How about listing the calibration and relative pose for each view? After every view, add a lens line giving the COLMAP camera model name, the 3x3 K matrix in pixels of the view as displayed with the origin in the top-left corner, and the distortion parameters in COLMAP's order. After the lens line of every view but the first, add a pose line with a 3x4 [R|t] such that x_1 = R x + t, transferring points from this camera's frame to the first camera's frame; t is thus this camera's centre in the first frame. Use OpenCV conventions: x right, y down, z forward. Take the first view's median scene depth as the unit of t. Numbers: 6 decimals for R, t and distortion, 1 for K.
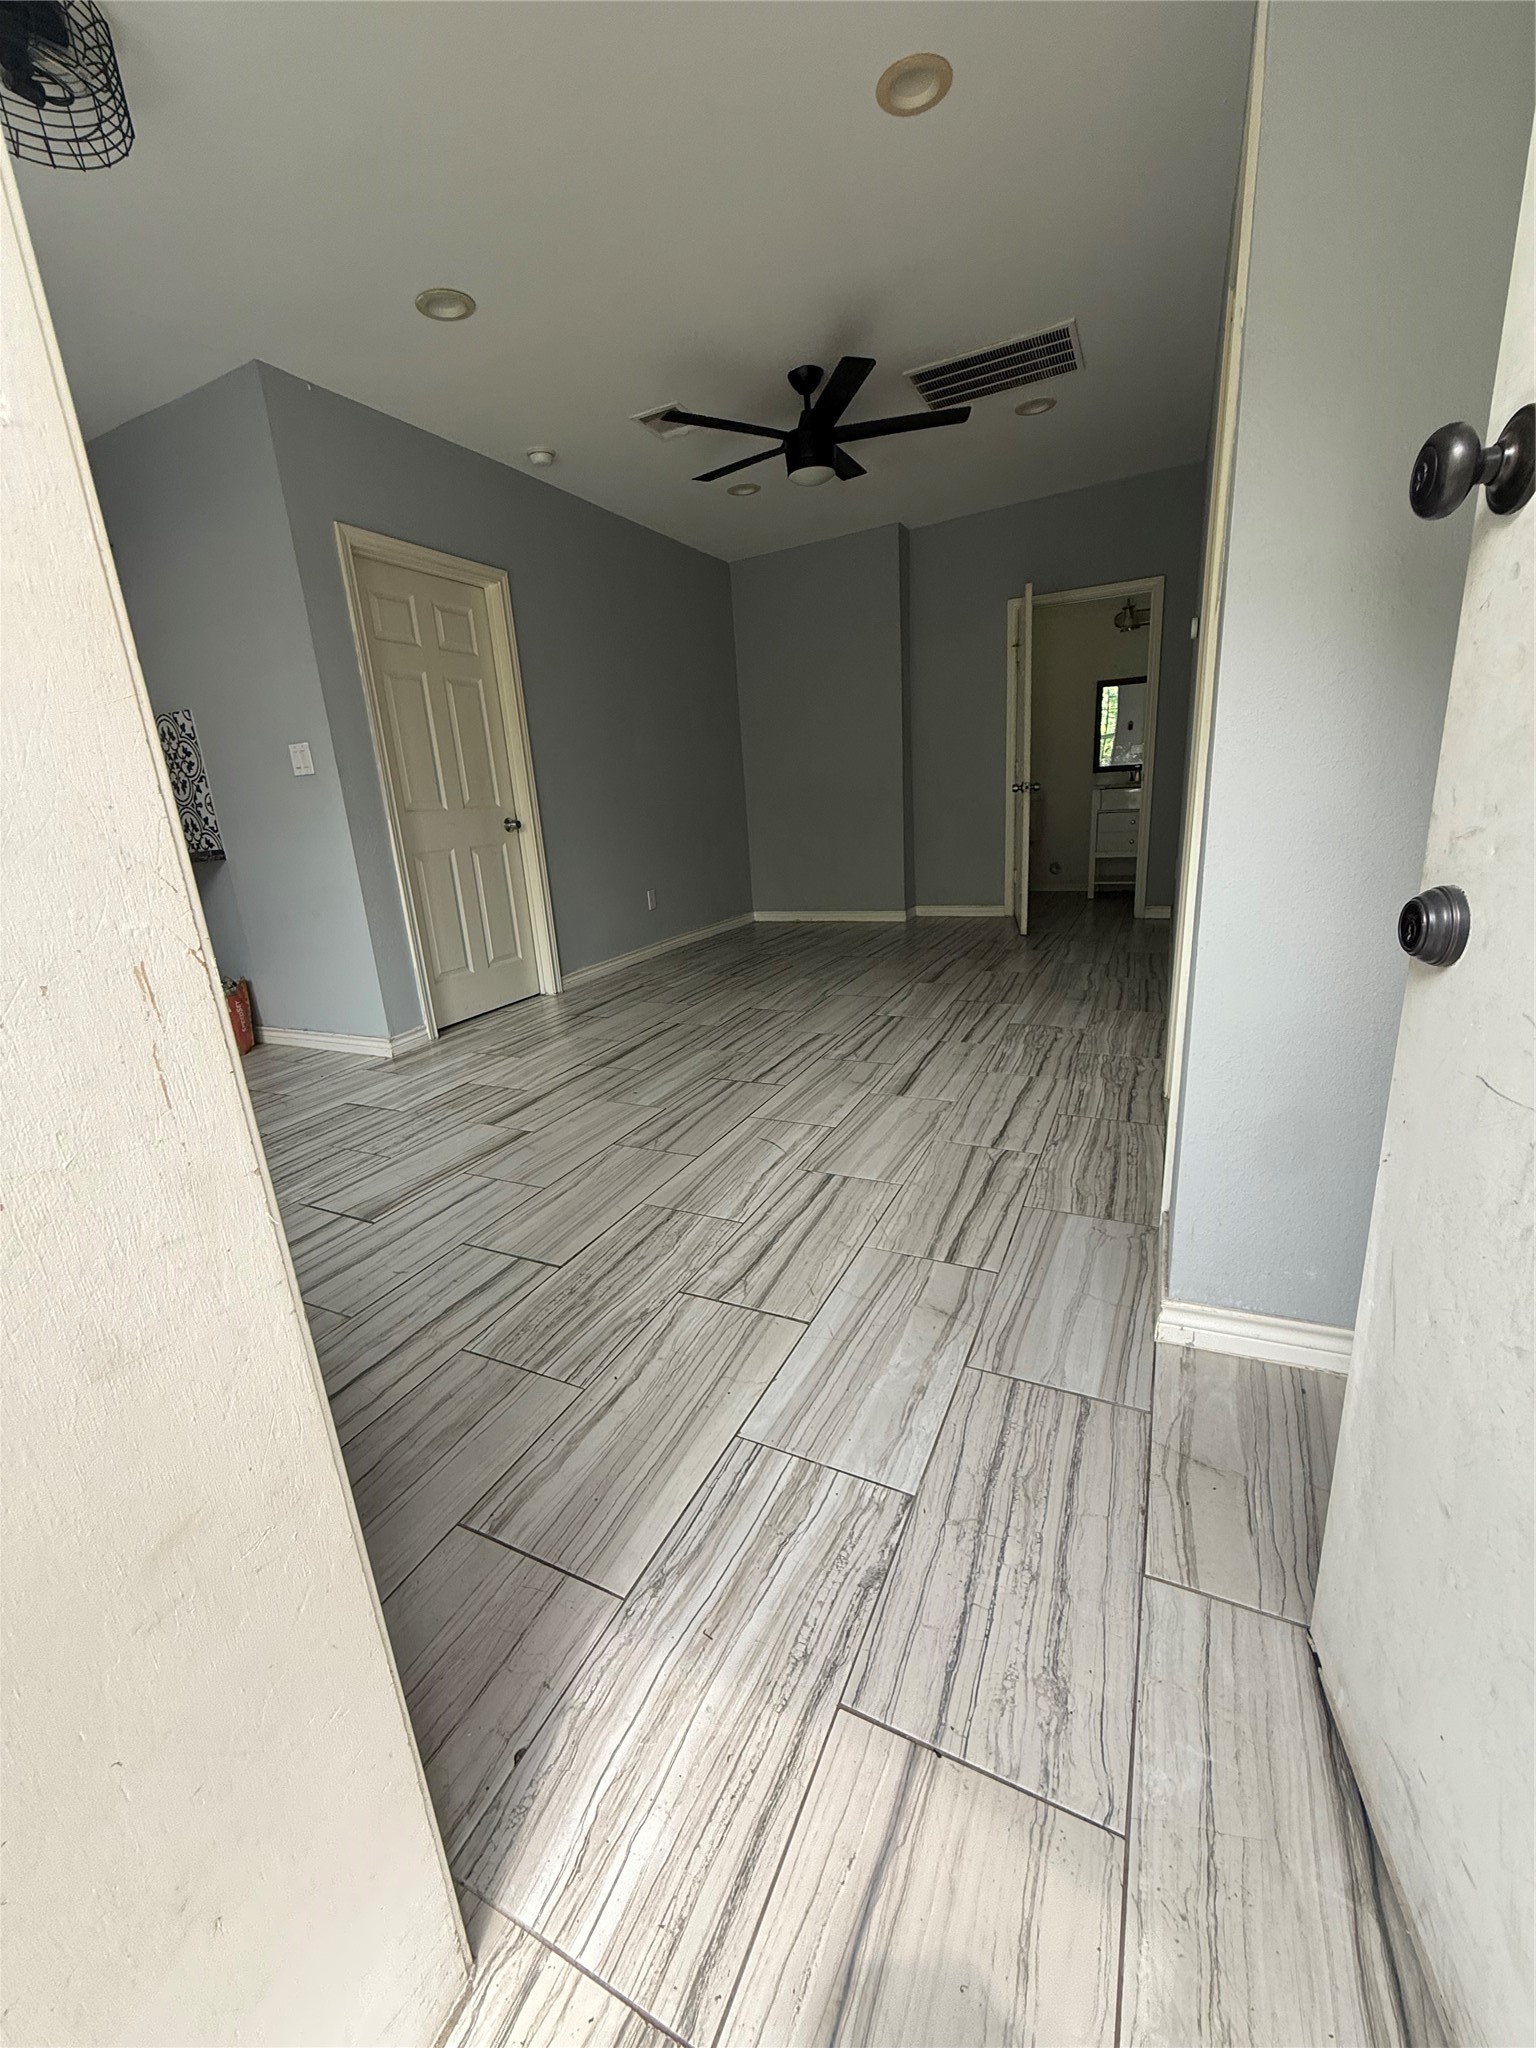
lens RADIAL K [[814.3, 0, 761.1], [0, 814.3, 1020.4], [0, 0, 1]] dist [-0.000382, 0.000402]
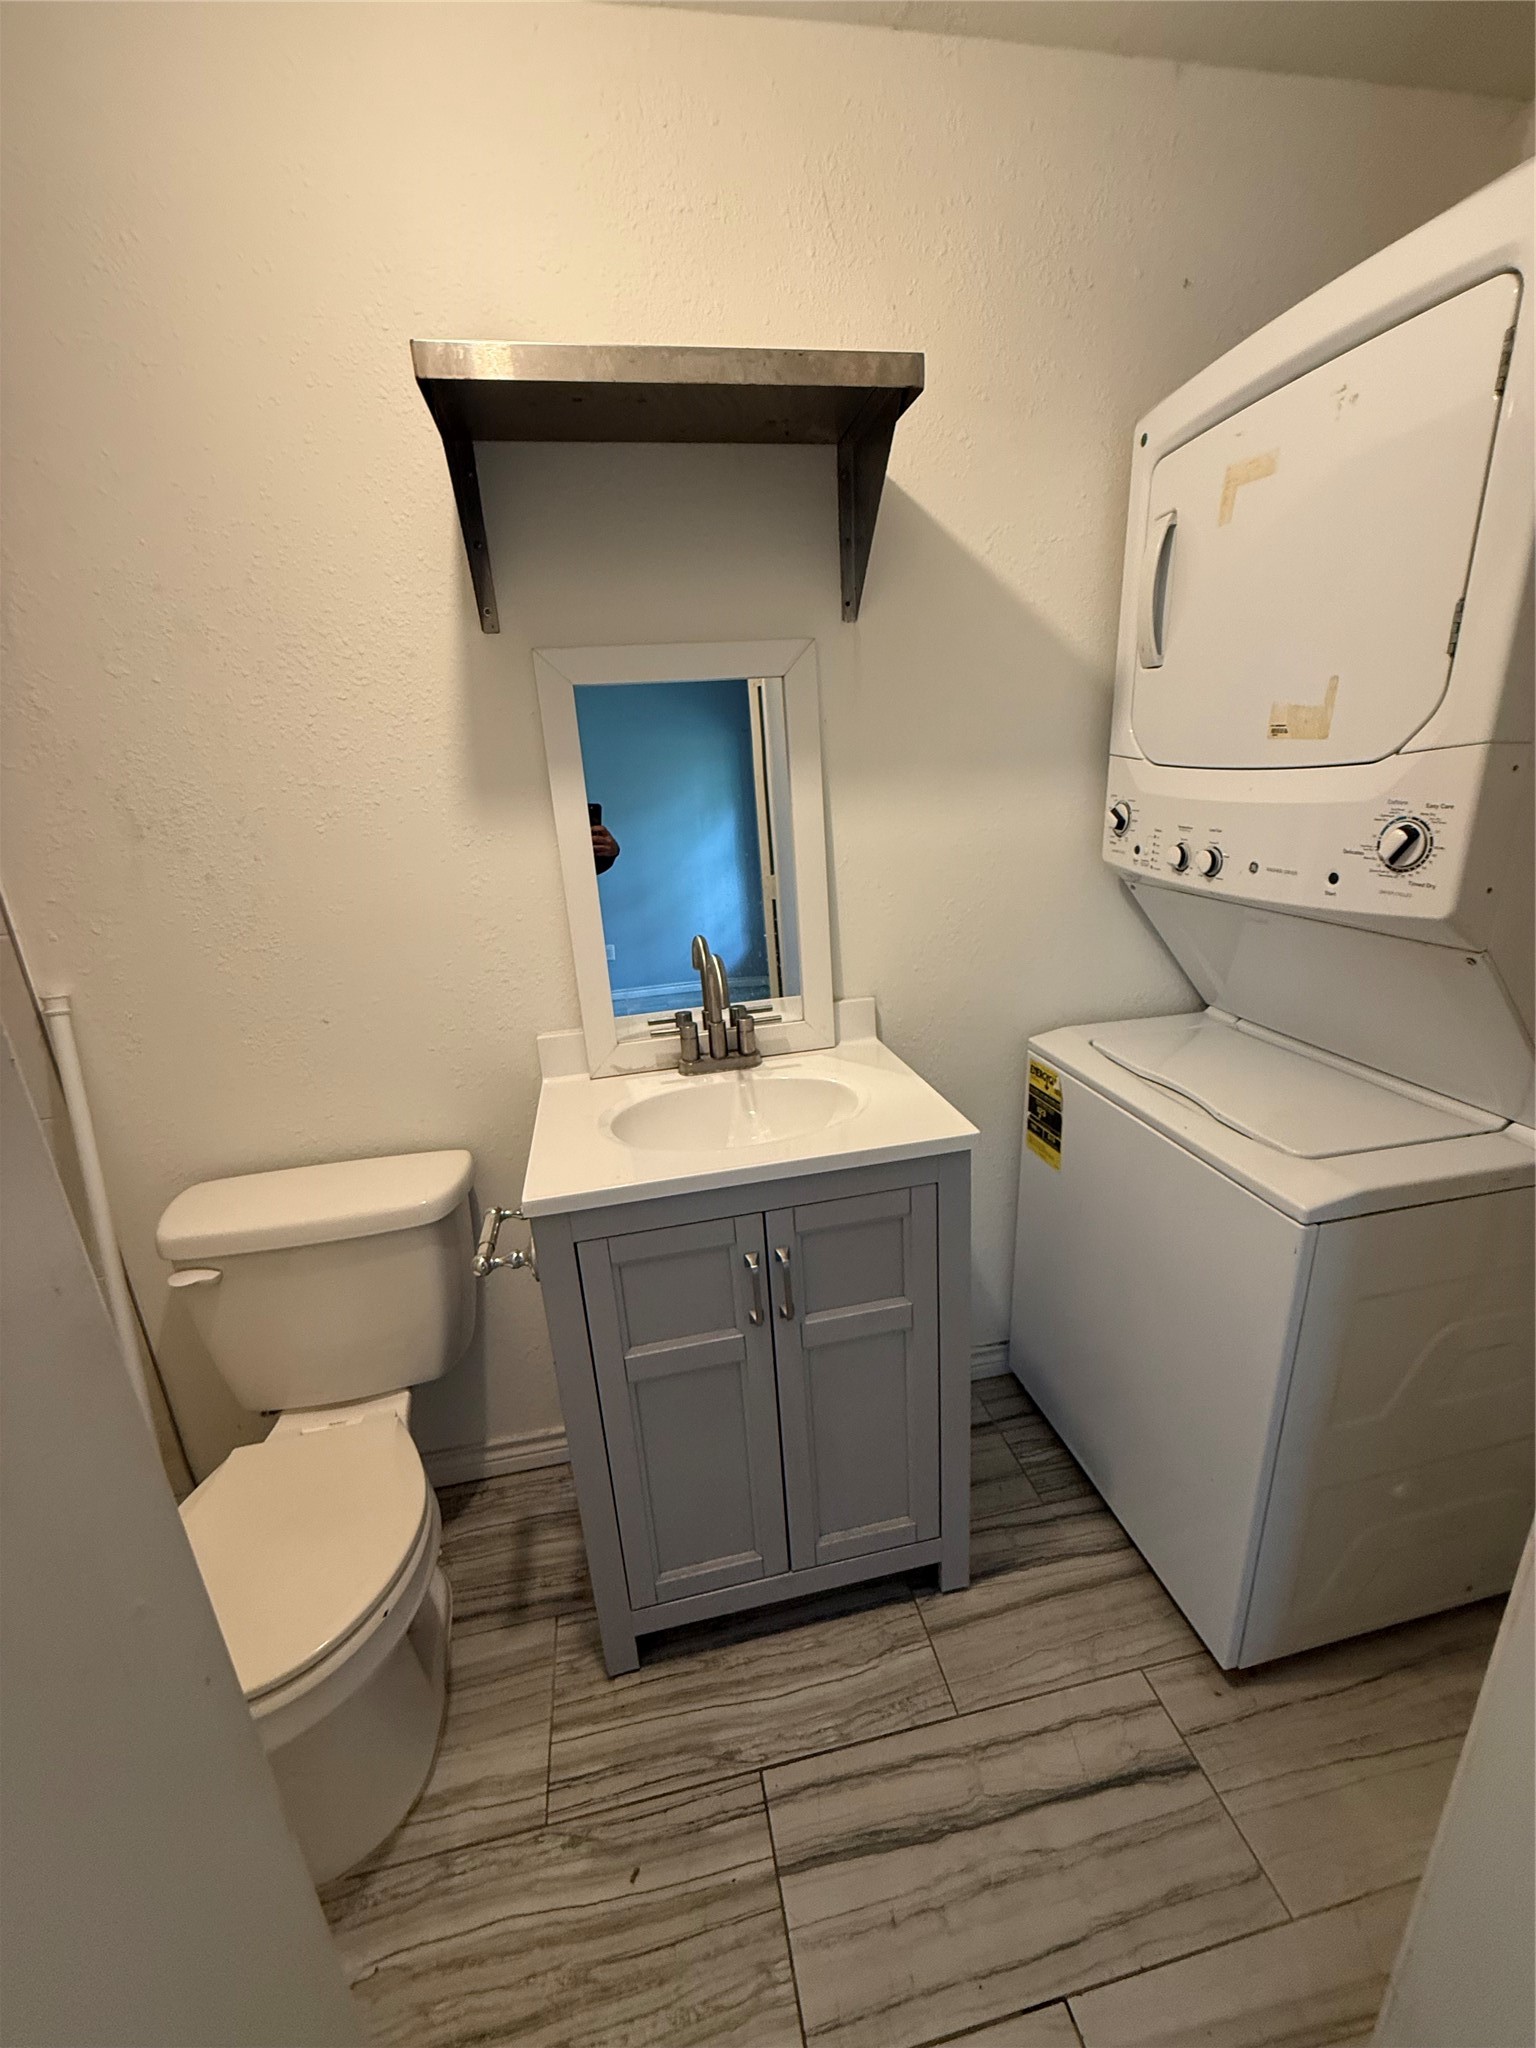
lens RADIAL K [[814.3, 0, 763.7], [0, 814.3, 1025.1], [0, 0, 1]] dist [-0.000382, 0.000402]
pose [[-0.602248, -0.142247, 0.785534, -0.845189], [0.314406, 0.862206, 0.397178, -0.556870], [-0.733789, 0.486176, -0.474538, 0.972904]]
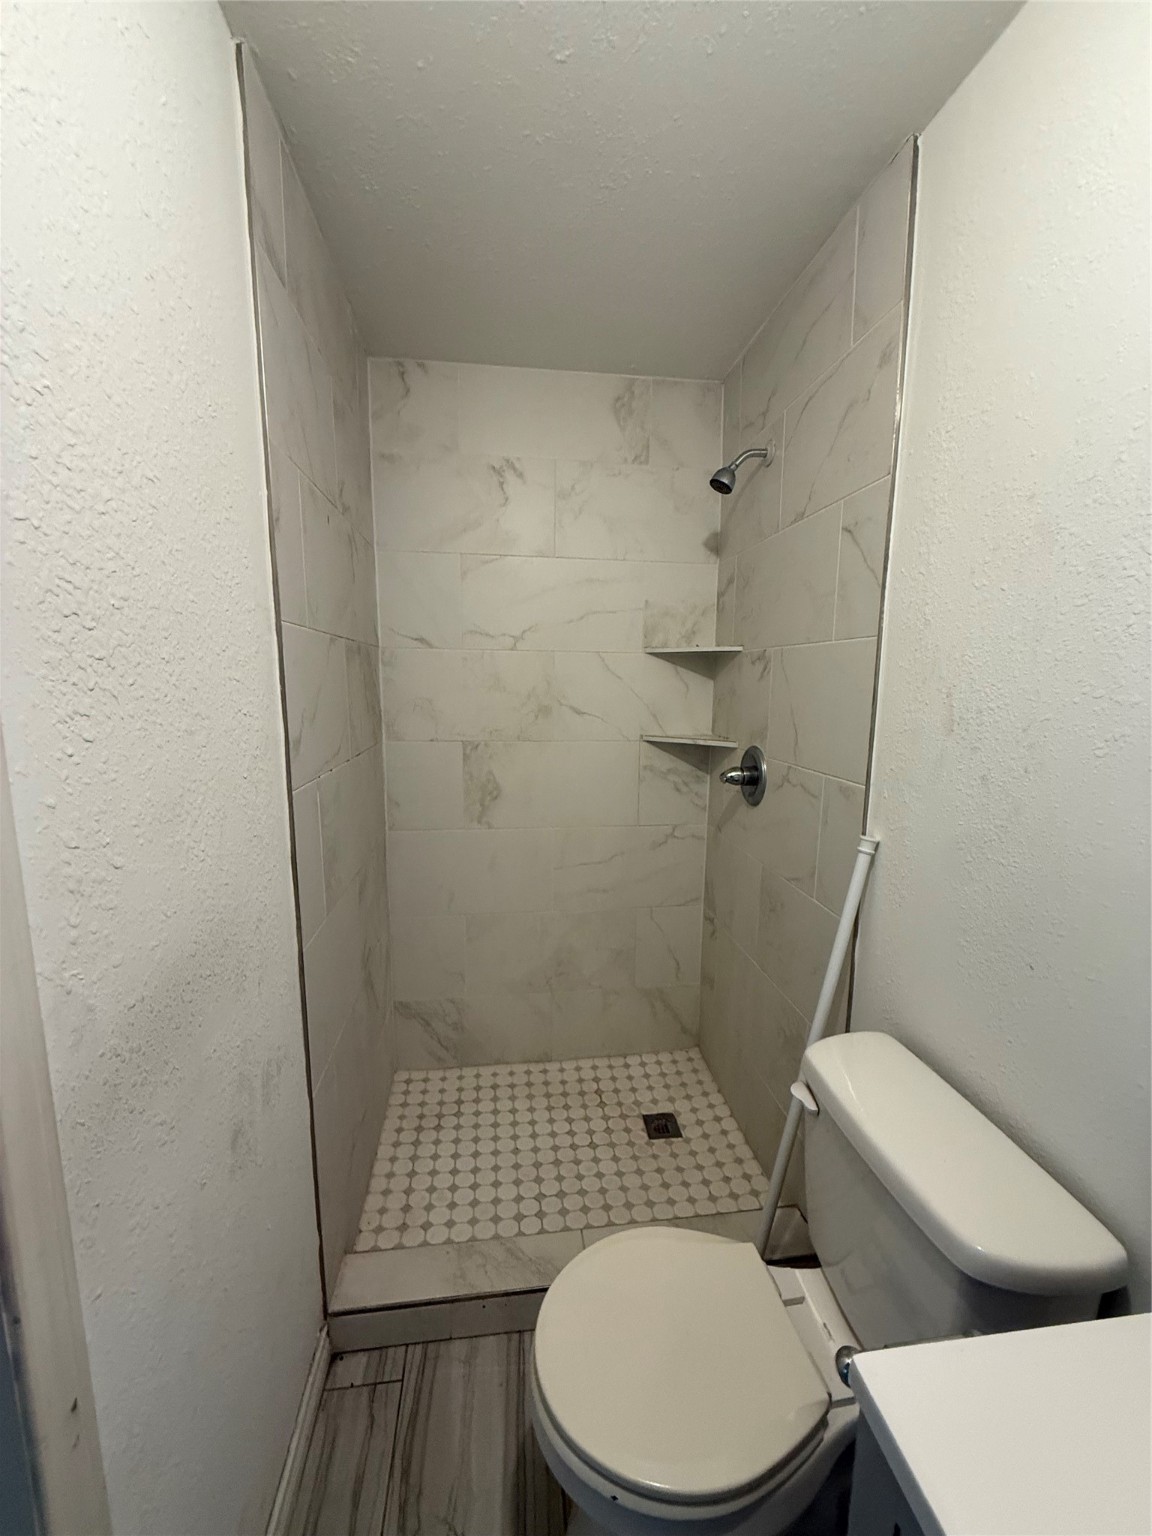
lens RADIAL K [[610.7, 0, 575.8], [0, 610.7, 765.7], [0, 0, 1]] dist [-0.000382, 0.000402]
pose [[0.831190, -0.002792, 0.555981, -0.395838], [0.090185, 0.987421, -0.129869, -0.486083], [-0.548625, 0.158087, 0.820987, 0.519461]]
